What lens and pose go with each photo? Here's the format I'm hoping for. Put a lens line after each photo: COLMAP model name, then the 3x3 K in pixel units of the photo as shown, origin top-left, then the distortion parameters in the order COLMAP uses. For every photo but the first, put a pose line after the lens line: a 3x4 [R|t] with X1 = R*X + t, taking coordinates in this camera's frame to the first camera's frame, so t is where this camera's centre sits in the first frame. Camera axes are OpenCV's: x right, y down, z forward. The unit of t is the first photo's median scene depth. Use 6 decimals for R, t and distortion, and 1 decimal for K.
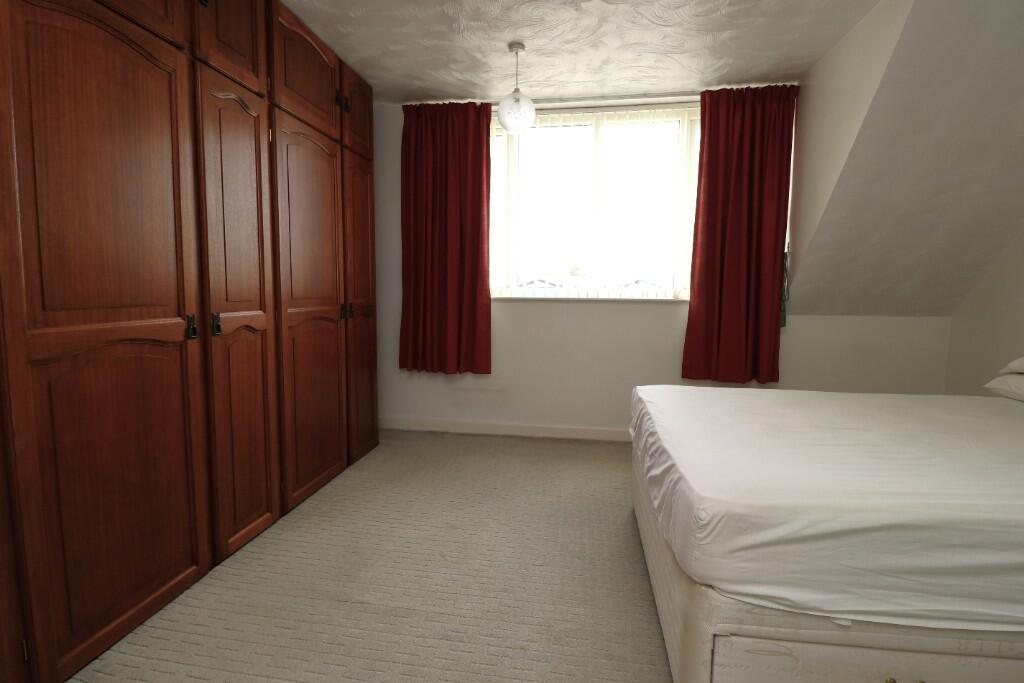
lens RADIAL K [[501.7, 0, 526.4], [0, 501.7, 332.5], [0, 0, 1]] dist [-0.004851, -0.010174]
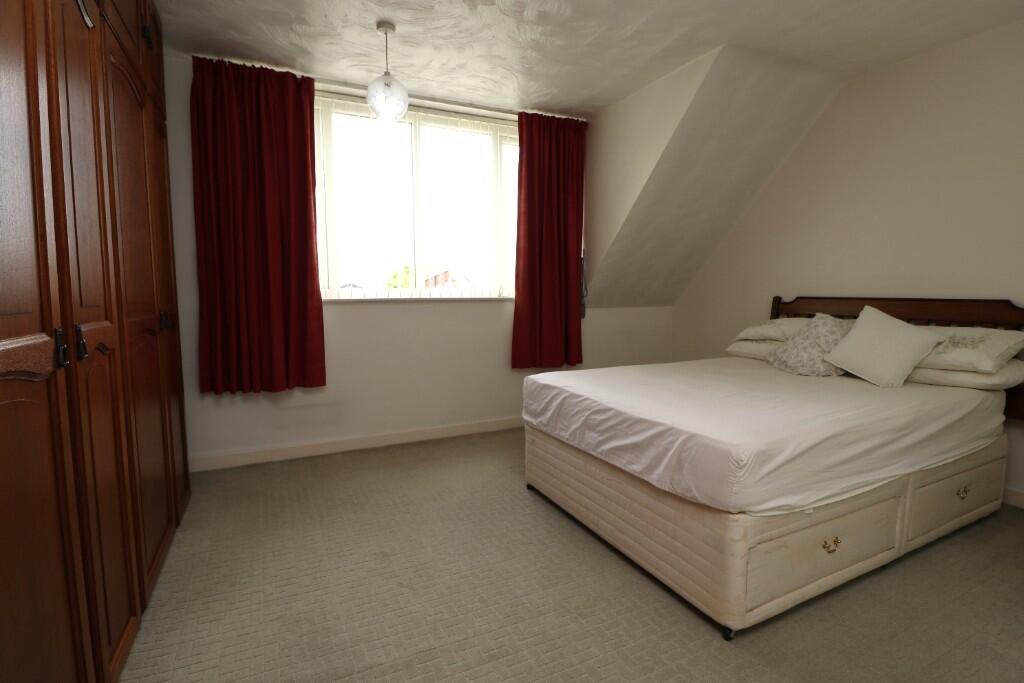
lens RADIAL K [[482.7, 0, 524.8], [0, 482.7, 335.1], [0, 0, 1]] dist [0.011673, -0.025420]
pose [[0.825911, -0.061611, 0.560425, -0.343591], [0.061606, 0.997921, 0.018918, -0.001821], [-0.560425, 0.018901, 0.827989, 0.126396]]
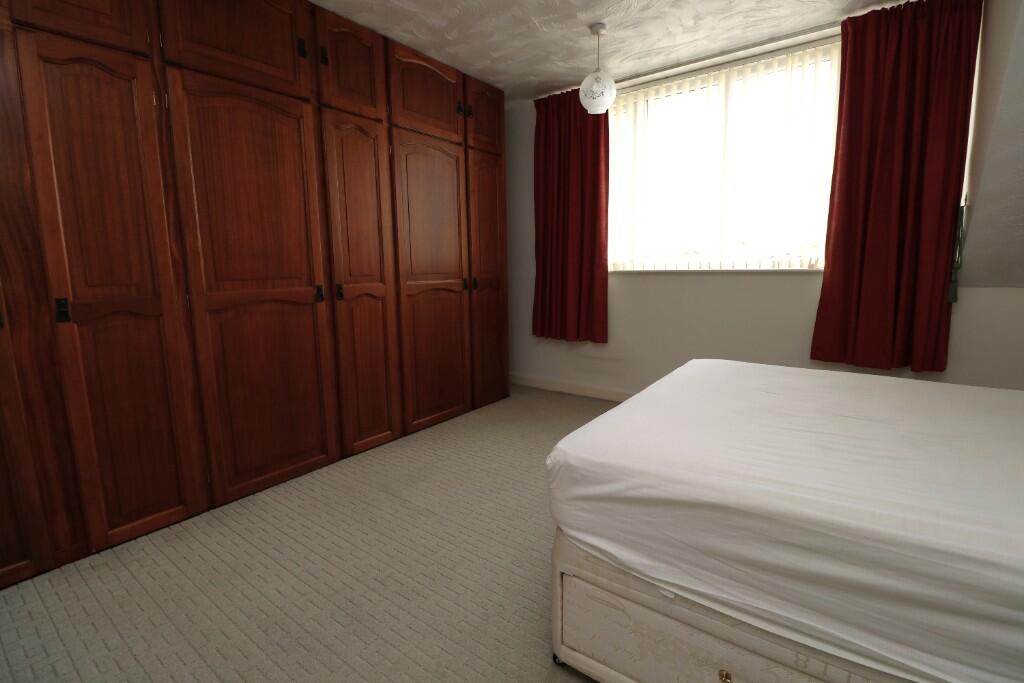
lens RADIAL K [[482.7, 0, 524.8], [0, 482.7, 335.1], [0, 0, 1]] dist [0.011673, -0.025420]
pose [[0.878846, 0.045269, -0.474953, 0.353623], [-0.019610, 0.998075, 0.058844, 0.010498], [0.476702, -0.042401, 0.878042, 0.022250]]
